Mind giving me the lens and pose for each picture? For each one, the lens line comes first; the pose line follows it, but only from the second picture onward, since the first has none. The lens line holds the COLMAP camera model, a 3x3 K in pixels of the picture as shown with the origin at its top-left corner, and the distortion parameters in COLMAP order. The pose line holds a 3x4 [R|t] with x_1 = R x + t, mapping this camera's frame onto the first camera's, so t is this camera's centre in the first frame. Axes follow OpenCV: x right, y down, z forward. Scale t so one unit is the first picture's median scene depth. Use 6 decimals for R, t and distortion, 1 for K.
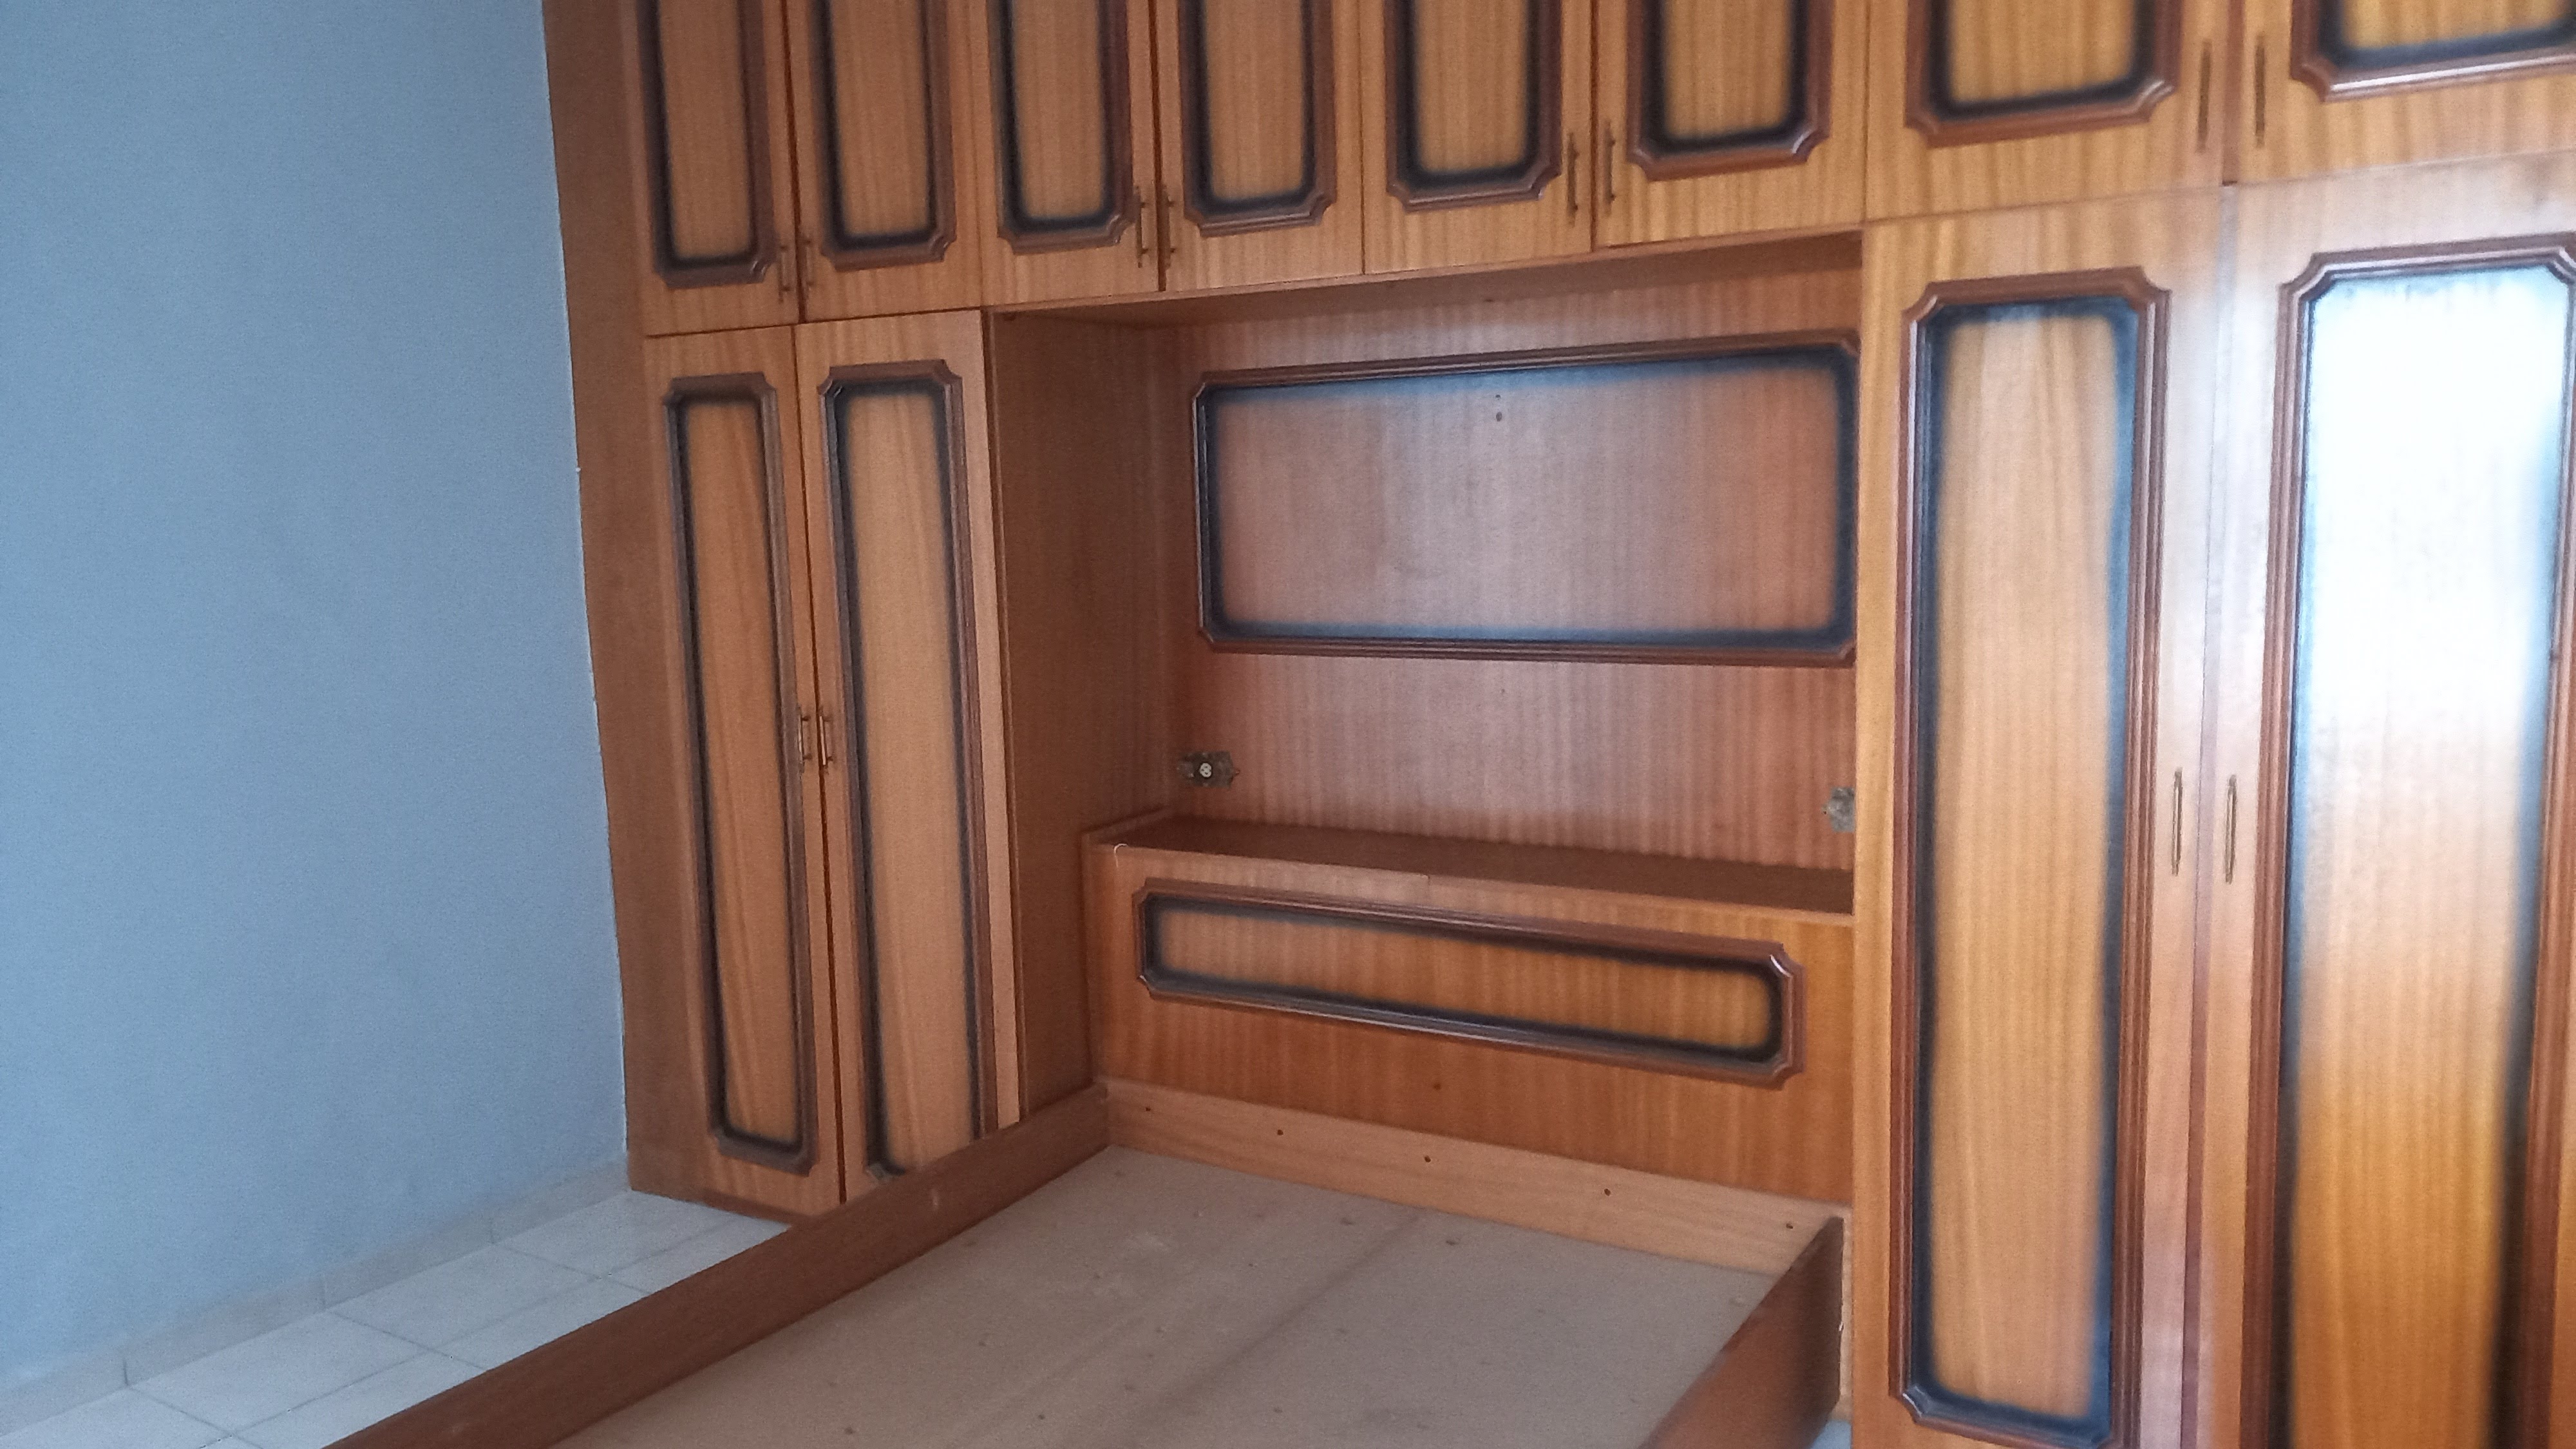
lens RADIAL K [[1915.3, 0, 1288.0], [0, 1915.3, 724.5], [0, 0, 1]] dist [0.105183, -0.127152]
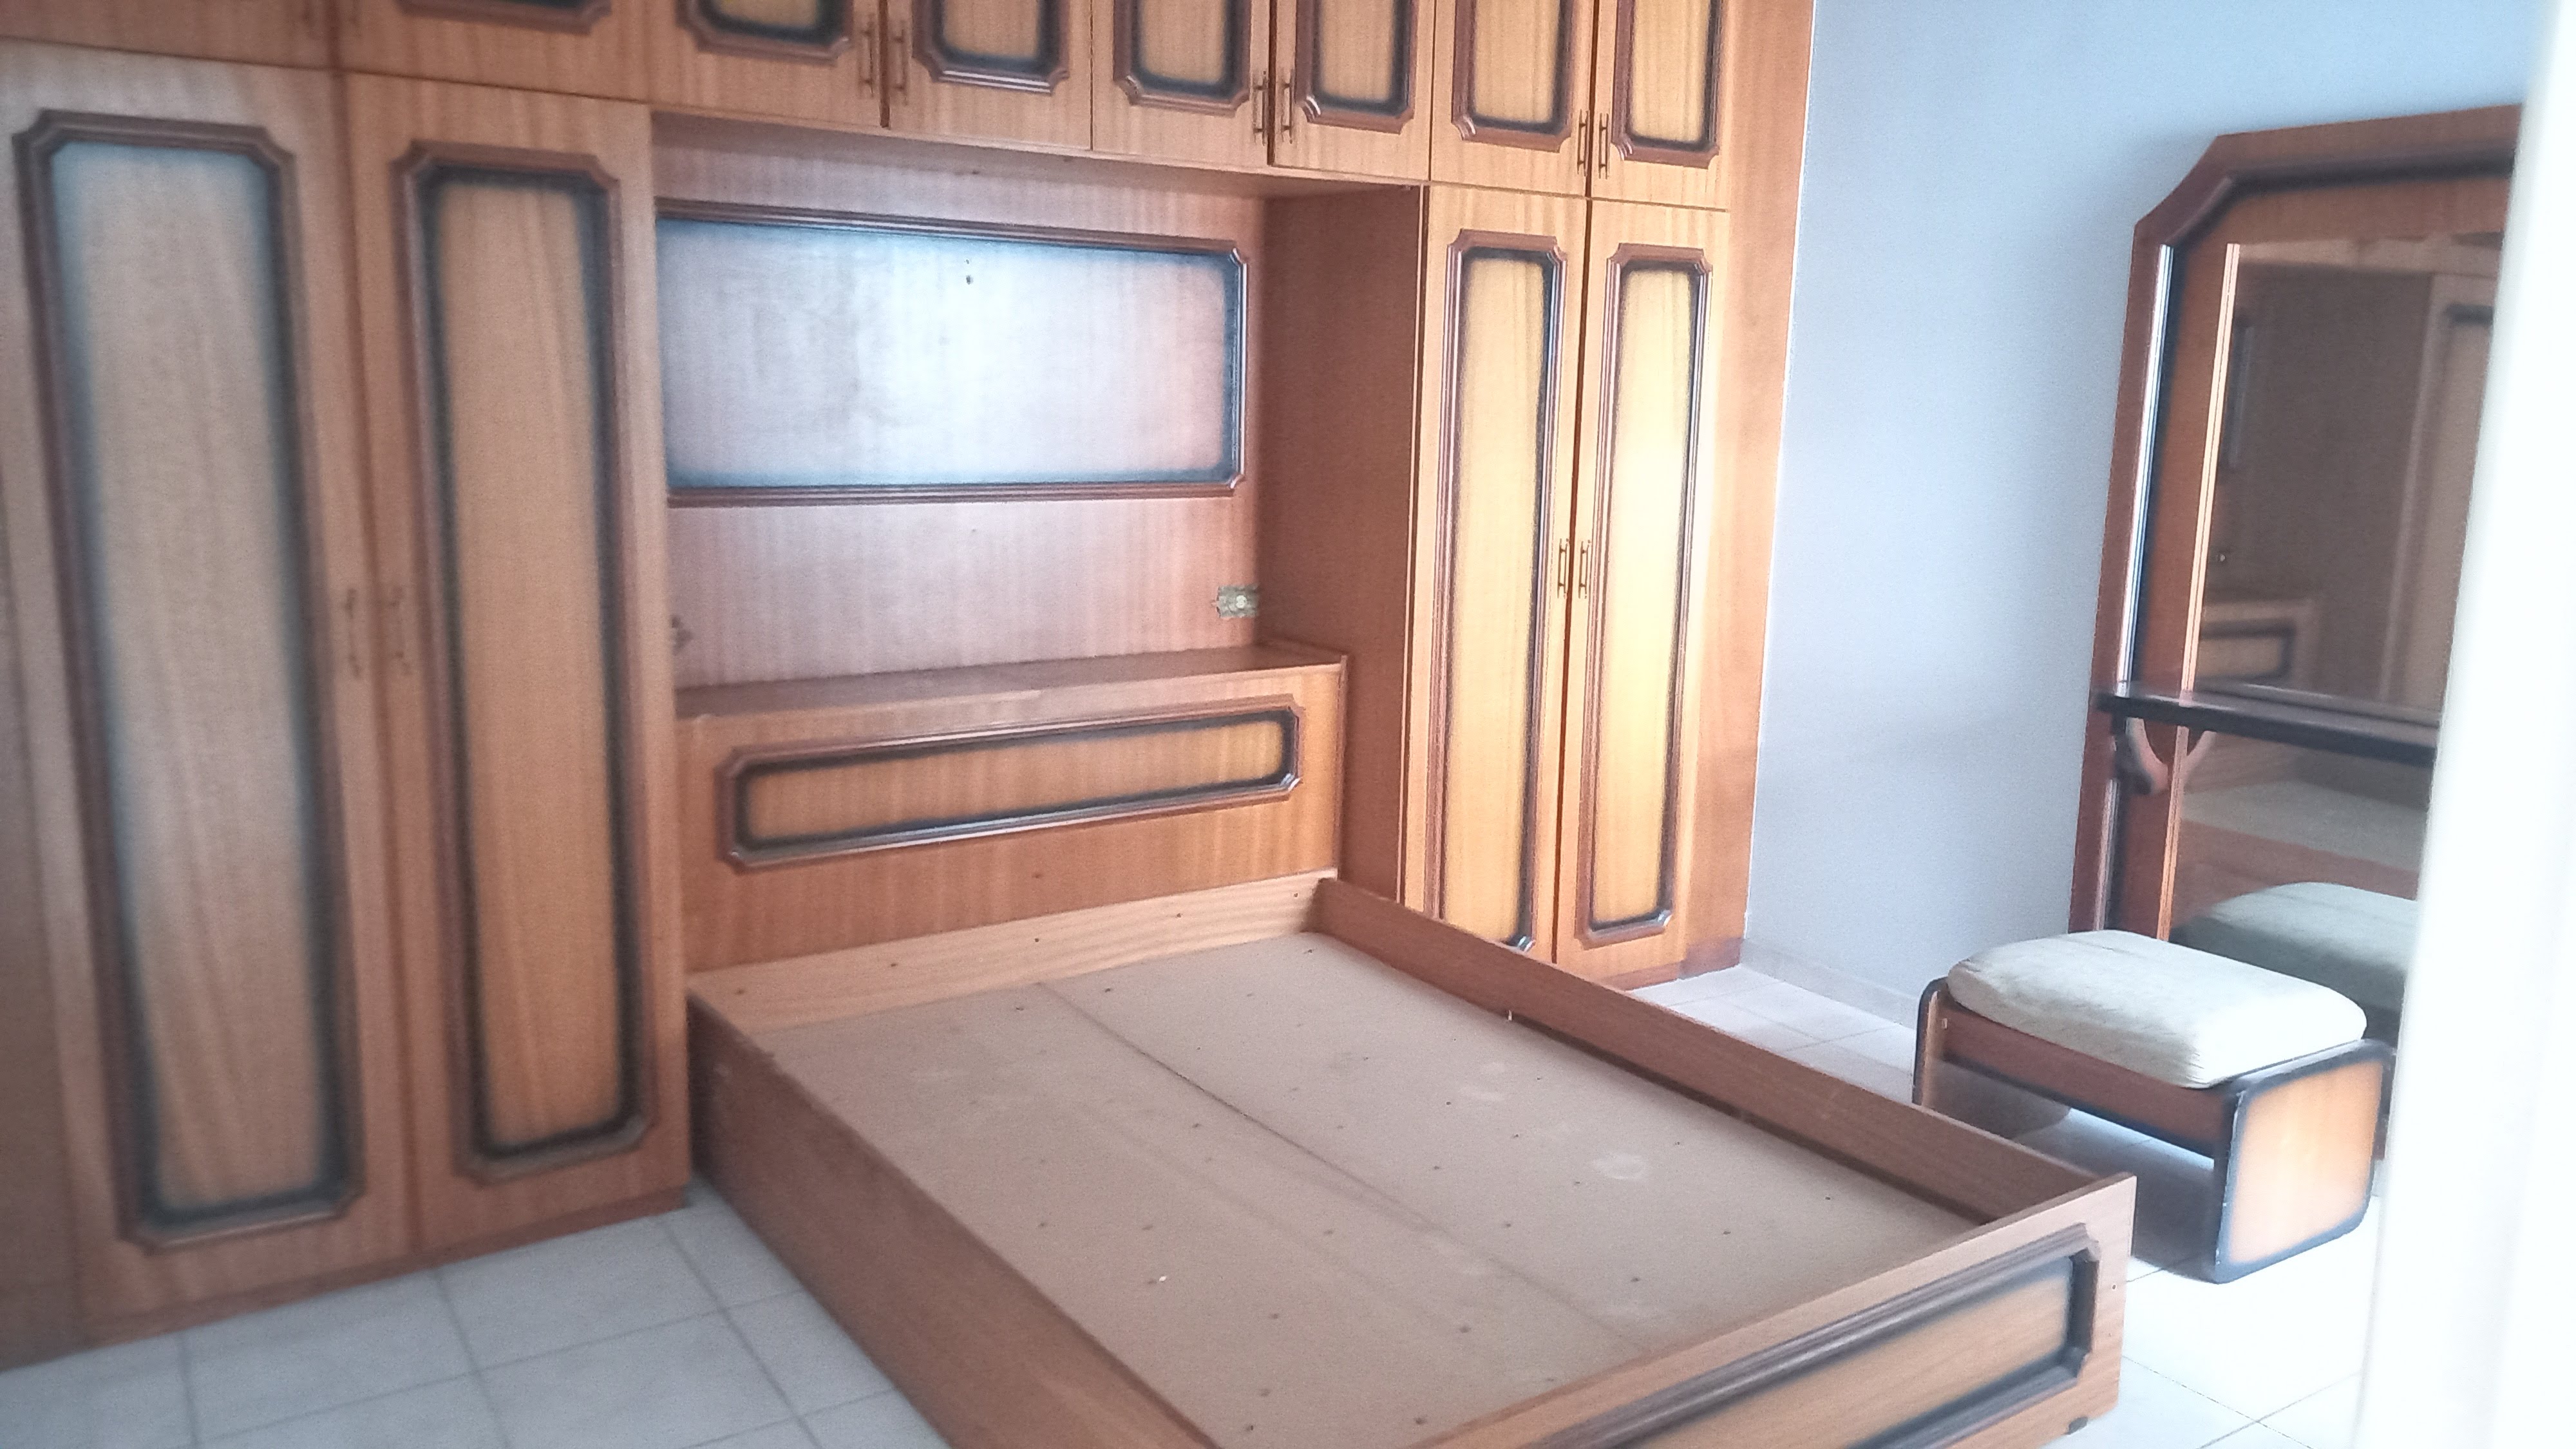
lens RADIAL K [[1915.3, 0, 1288.0], [0, 1915.3, 724.5], [0, 0, 1]] dist [0.105183, -0.127152]
pose [[0.383979, -0.130159, 0.914122, -0.928937], [0.083352, 0.990859, 0.106073, -0.009303], [-0.919572, 0.035464, 0.391318, 0.428507]]
